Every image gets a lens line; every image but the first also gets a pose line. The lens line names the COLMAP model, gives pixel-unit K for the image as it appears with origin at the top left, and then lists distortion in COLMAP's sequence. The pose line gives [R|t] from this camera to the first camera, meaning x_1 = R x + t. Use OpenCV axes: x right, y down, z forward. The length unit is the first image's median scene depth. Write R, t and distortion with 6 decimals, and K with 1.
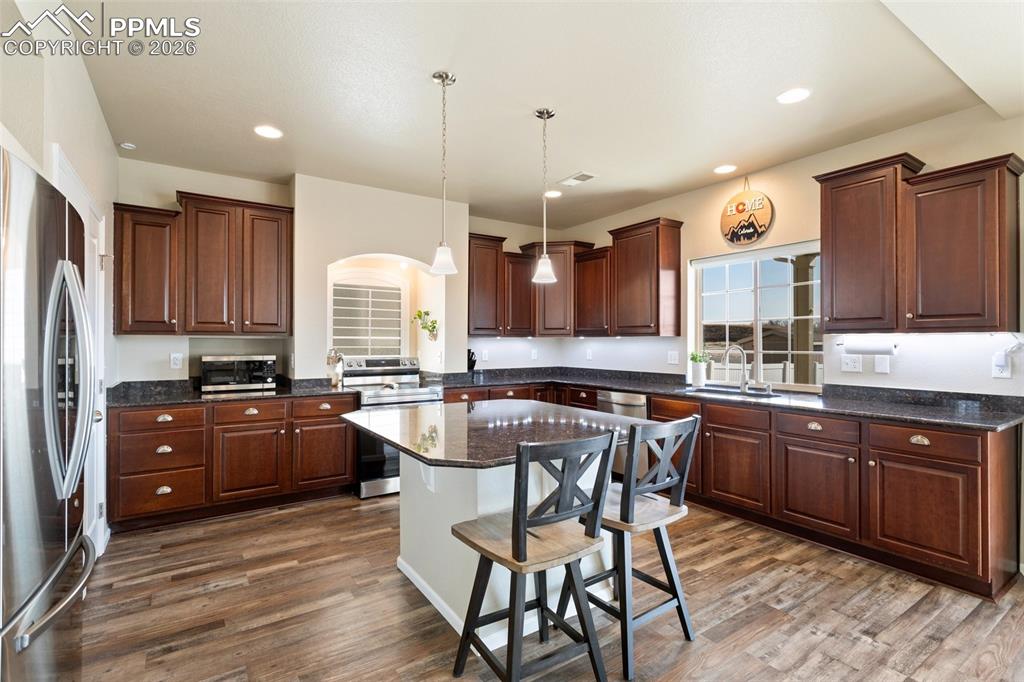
lens RADIAL K [[483.9, 0, 514.2], [0, 483.9, 336.1], [0, 0, 1]] dist [0.003599, 0.000648]
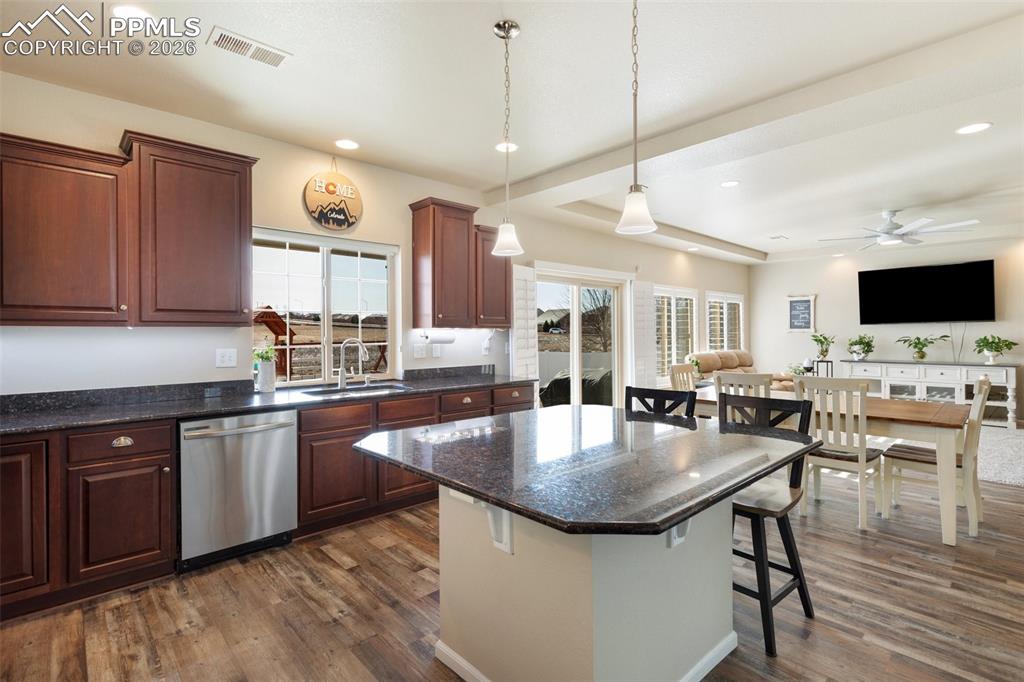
lens RADIAL K [[483.9, 0, 514.2], [0, 483.9, 336.1], [0, 0, 1]] dist [0.003599, 0.000648]
pose [[-0.158114, -0.004118, 0.987412, -0.497513], [-0.005845, 0.999978, 0.003235, 0.009108], [-0.987404, -0.005260, -0.158134, 0.813961]]
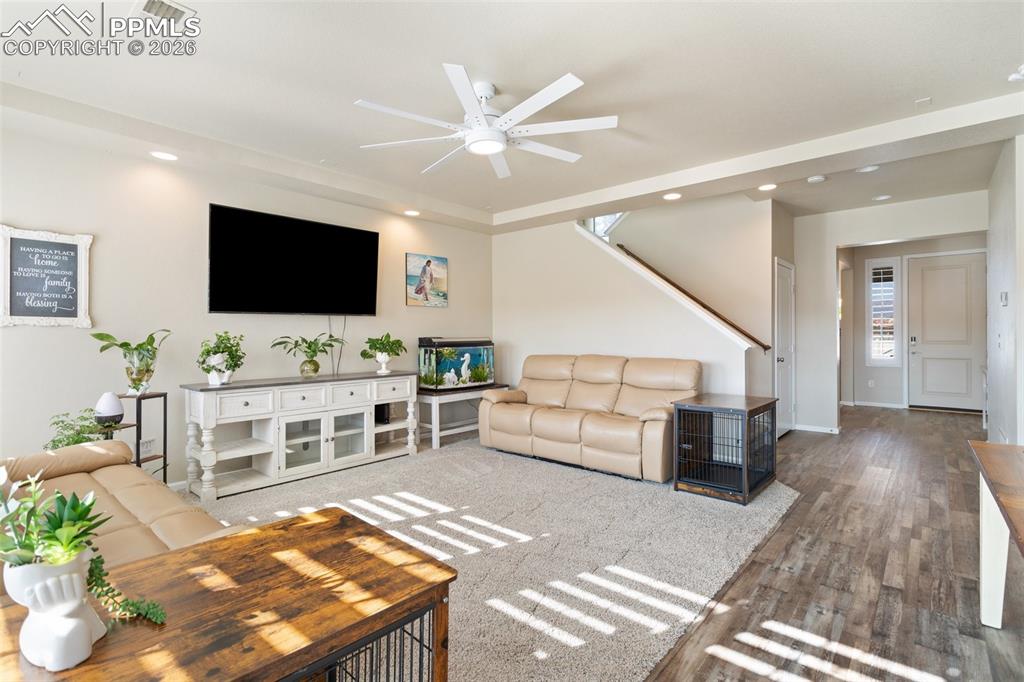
lens RADIAL K [[483.9, 0, 514.2], [0, 483.9, 336.1], [0, 0, 1]] dist [0.003599, 0.000648]
pose [[-0.965904, 0.004379, -0.258862, 0.867412], [0.007567, 0.999907, -0.011324, 0.023530], [0.258788, -0.012897, -0.965848, 0.215508]]
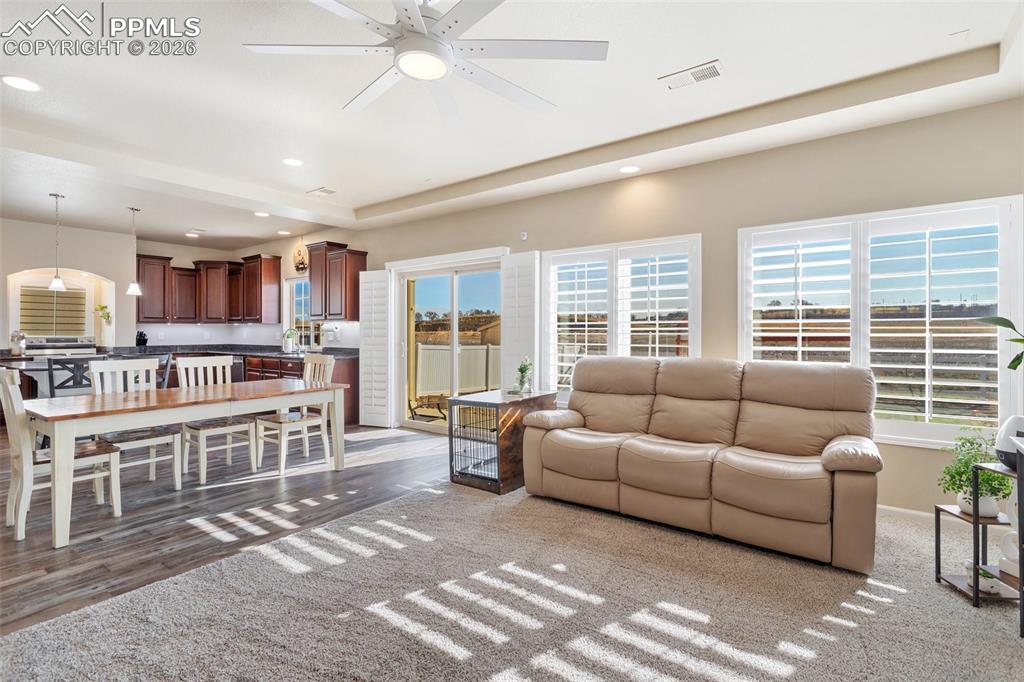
lens RADIAL K [[475.8, 0, 515.0], [0, 475.8, 334.3], [0, 0, 1]] dist [0.000588, 0.000414]
pose [[0.941886, -0.003080, 0.335918, 0.639845], [-0.002920, 0.999845, 0.017355, 0.009141], [-0.335920, -0.017327, 0.941731, -0.989423]]
